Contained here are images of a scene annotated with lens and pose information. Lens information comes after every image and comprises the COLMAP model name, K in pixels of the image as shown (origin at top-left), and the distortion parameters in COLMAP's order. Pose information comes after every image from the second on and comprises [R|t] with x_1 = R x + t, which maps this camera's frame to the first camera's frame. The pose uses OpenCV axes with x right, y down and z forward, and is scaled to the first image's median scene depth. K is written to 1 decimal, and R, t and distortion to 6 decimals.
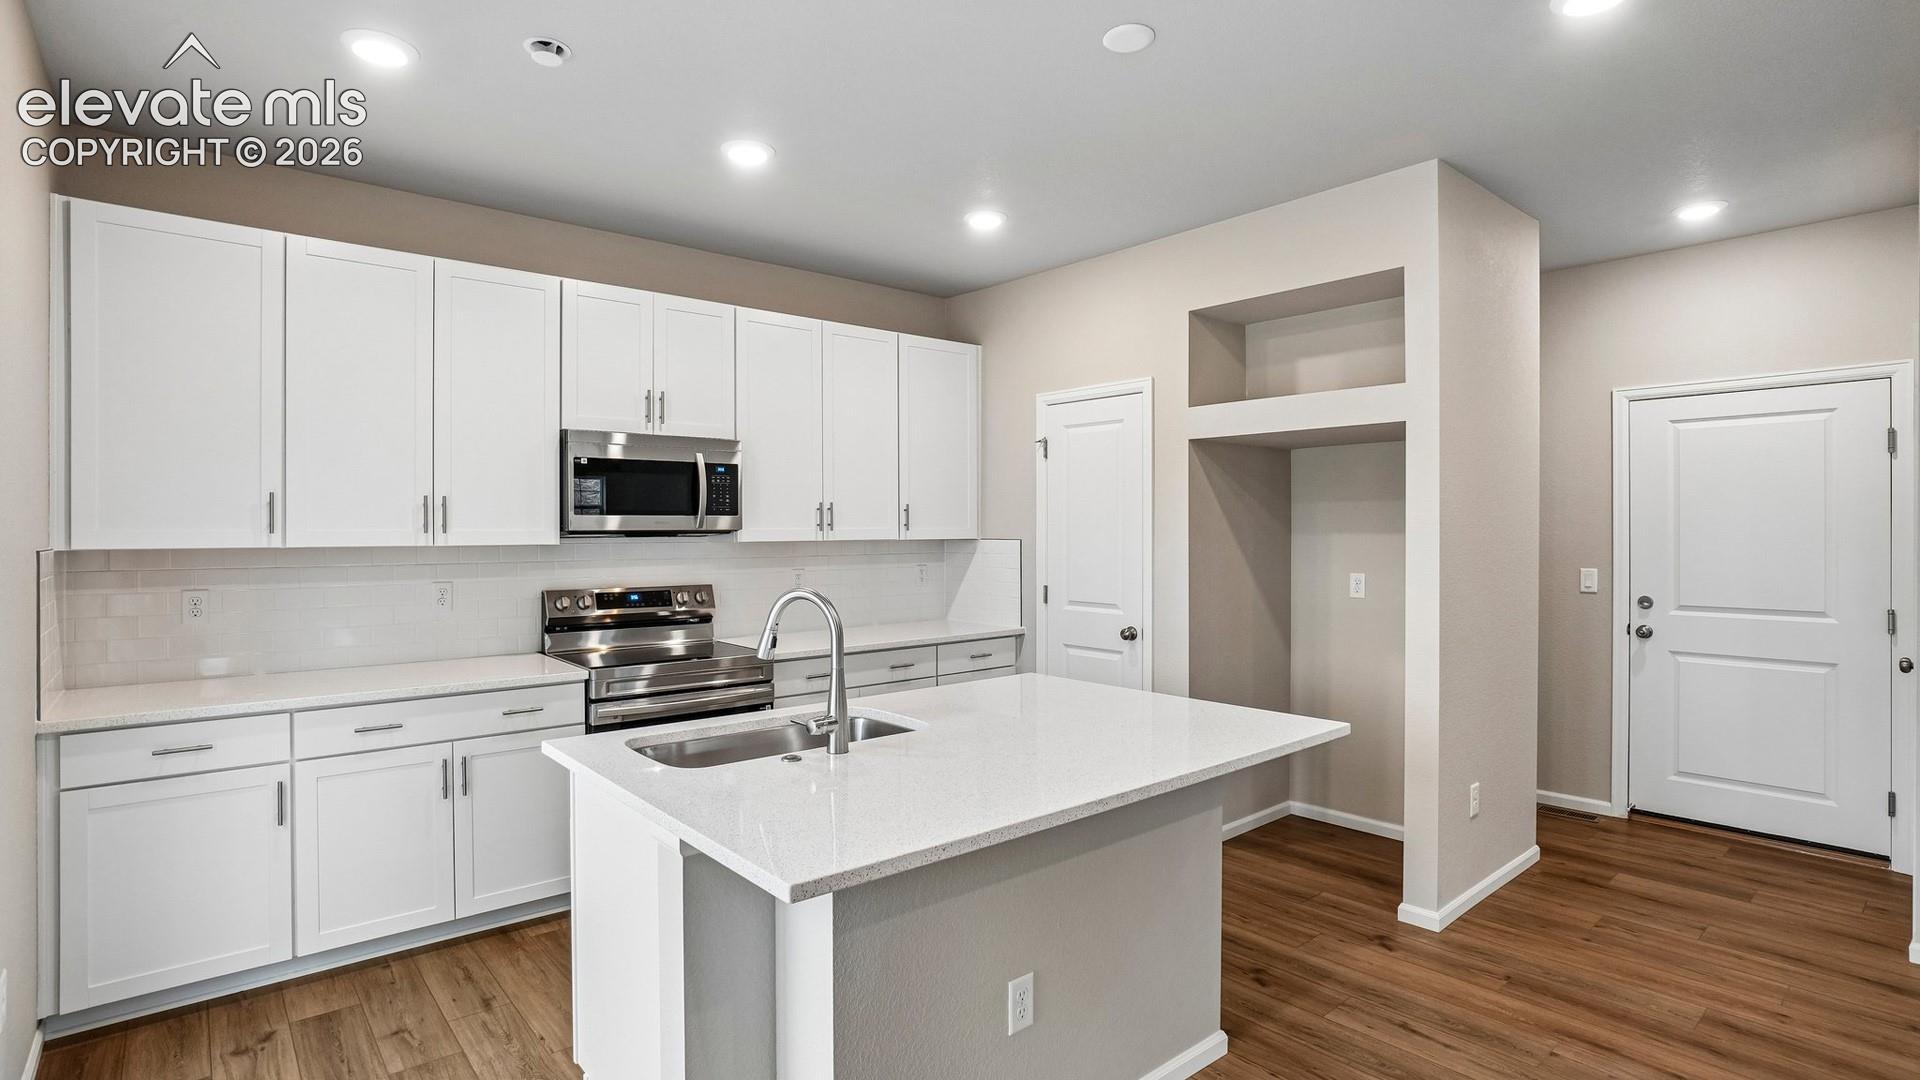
lens RADIAL K [[921.1, 0, 932.0], [0, 921.1, 527.6], [0, 0, 1]] dist [-0.034691, 0.005280]
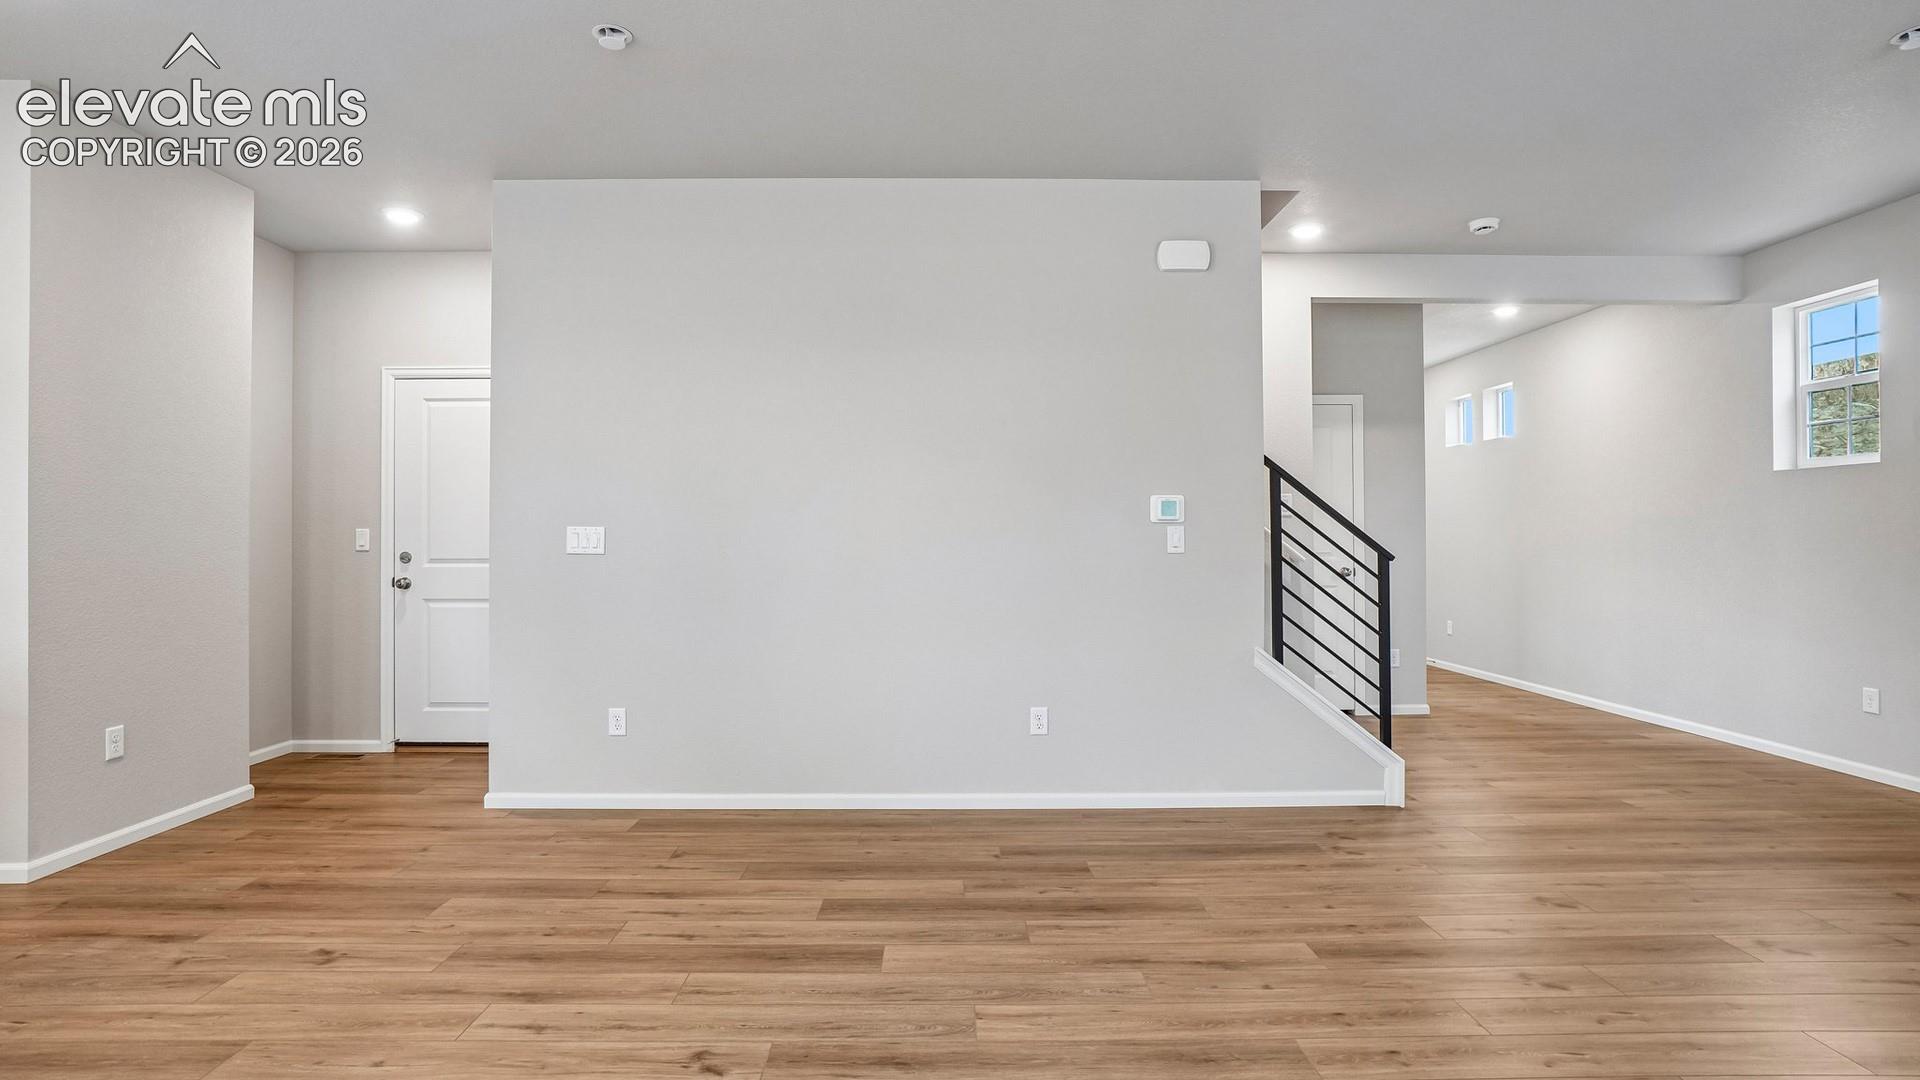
lens RADIAL K [[969.6, 0, 976.2], [0, 969.6, 537.4], [0, 0, 1]] dist [-0.017727, 0.007961]
pose [[0.644063, 0.001048, 0.764972, 0.352176], [0.004461, 0.999977, -0.005125, 0.072692], [-0.764960, 0.006713, 0.644043, -0.359175]]
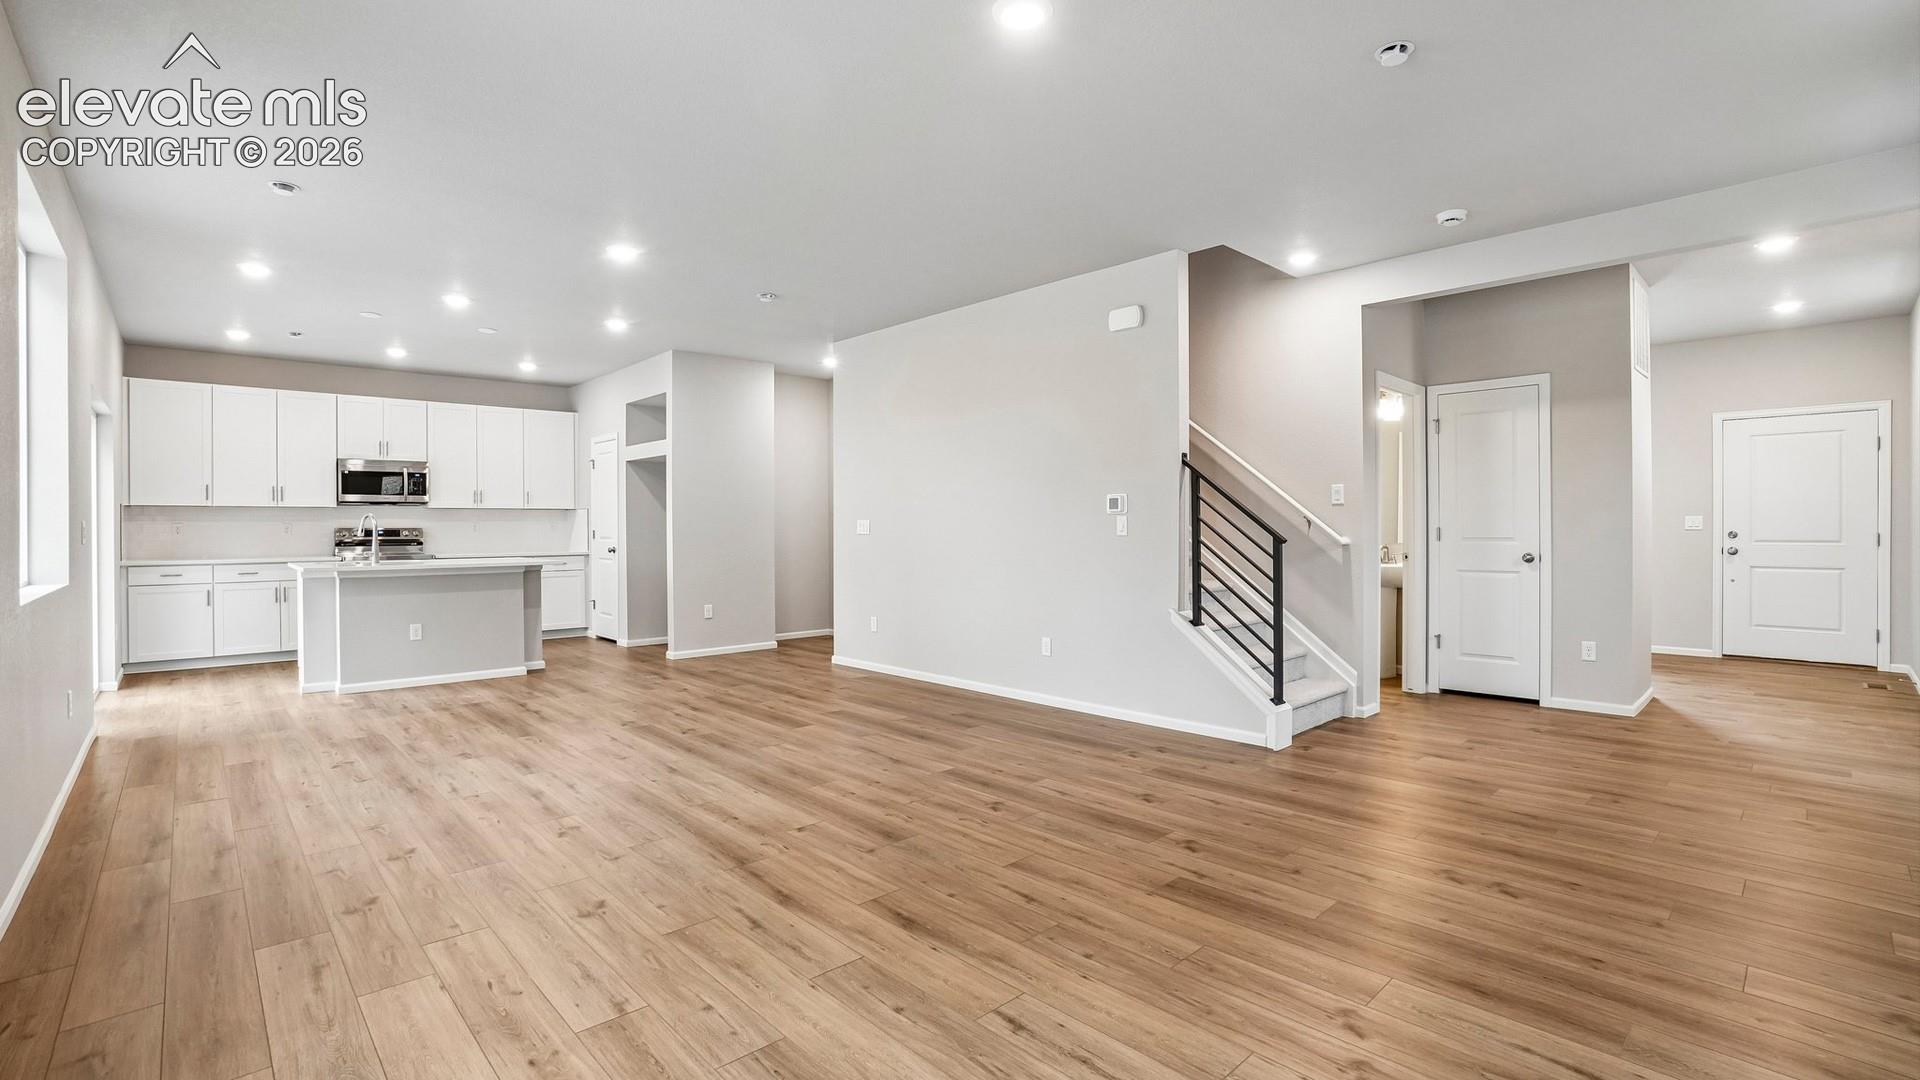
lens RADIAL K [[837.4, 0, 919.7], [0, 837.4, 528.9], [0, 0, 1]] dist [-0.030157, 0.001078]
pose [[0.999503, -0.003864, 0.031285, 0.959987], [0.003806, 0.999991, 0.001920, 0.071418], [-0.031293, -0.001800, 0.999509, -1.094047]]
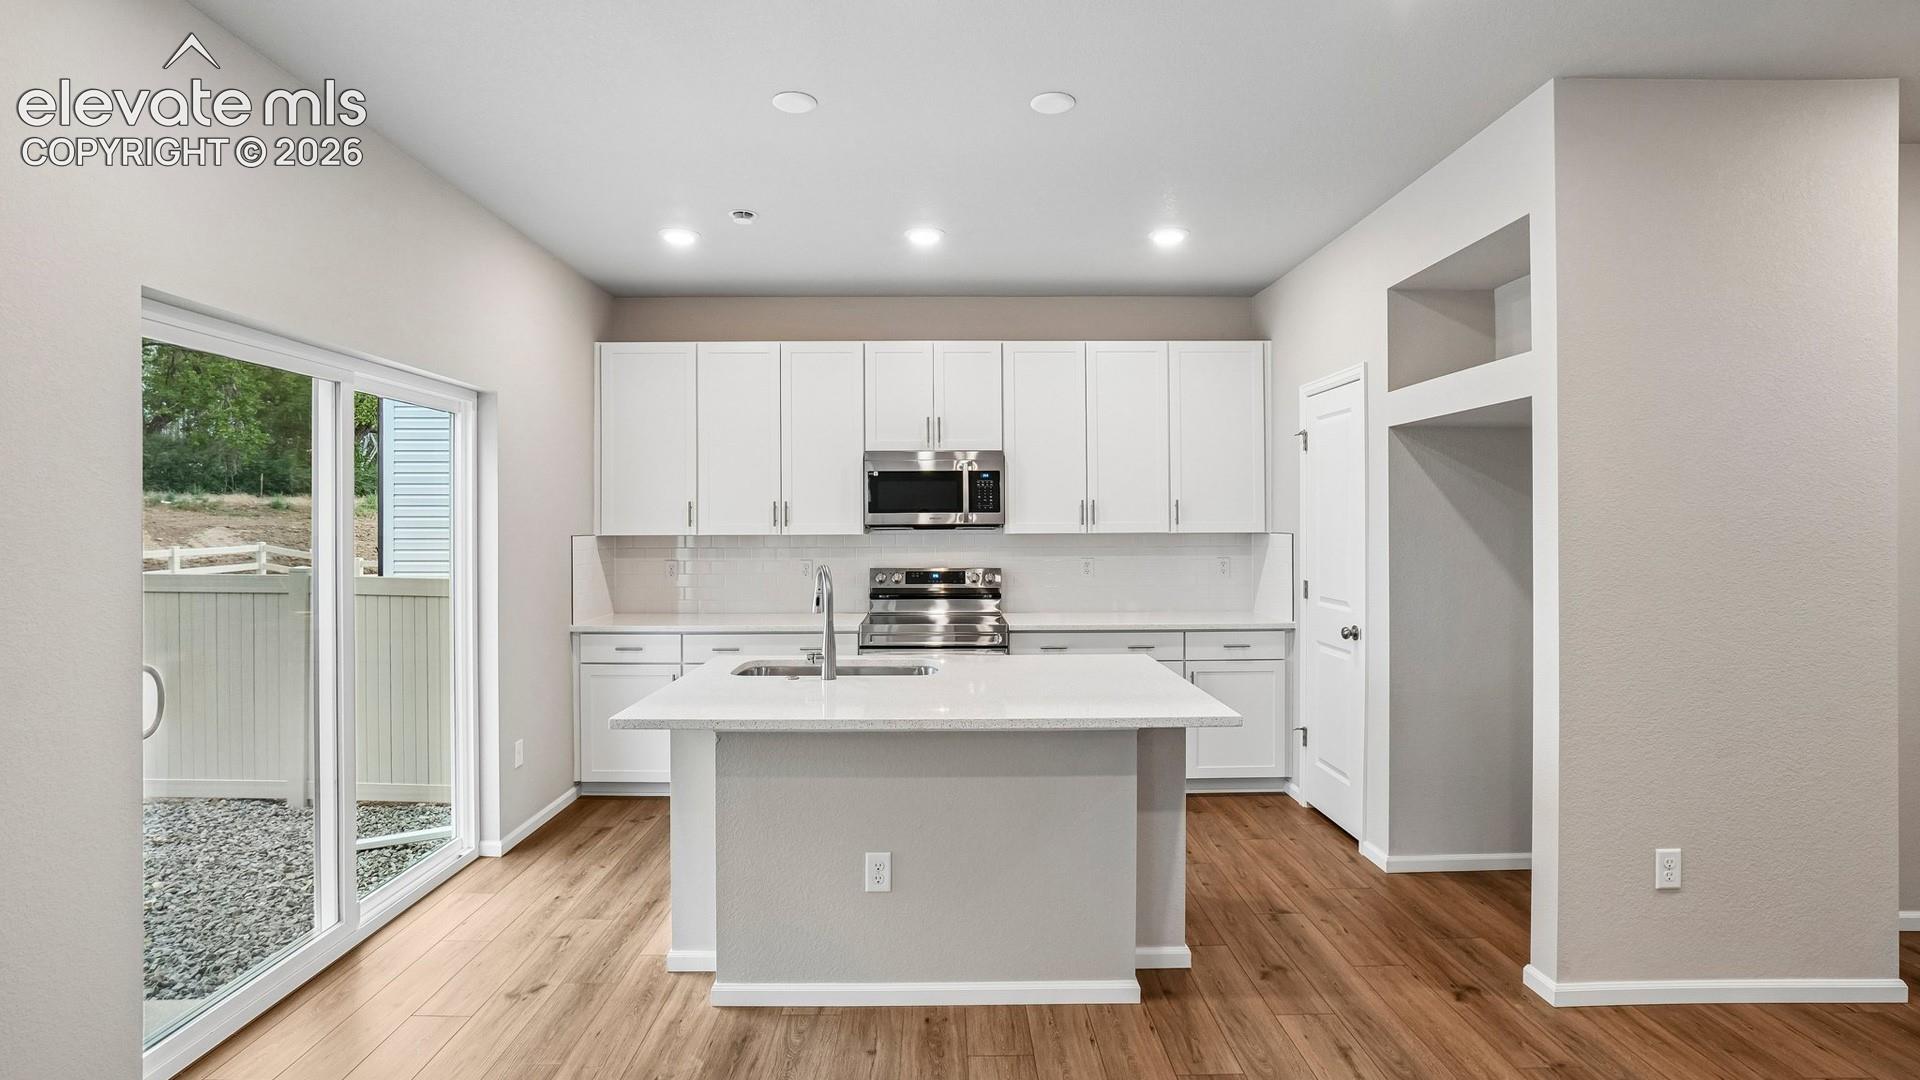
lens RADIAL K [[921.1, 0, 952.2], [0, 921.1, 522.2], [0, 0, 1]] dist [-0.034691, 0.005280]
pose [[0.774378, -0.001118, -0.632722, 0.536635], [0.002016, 0.999998, 0.000701, -0.000814], [0.632720, -0.001818, 0.774378, 0.005843]]
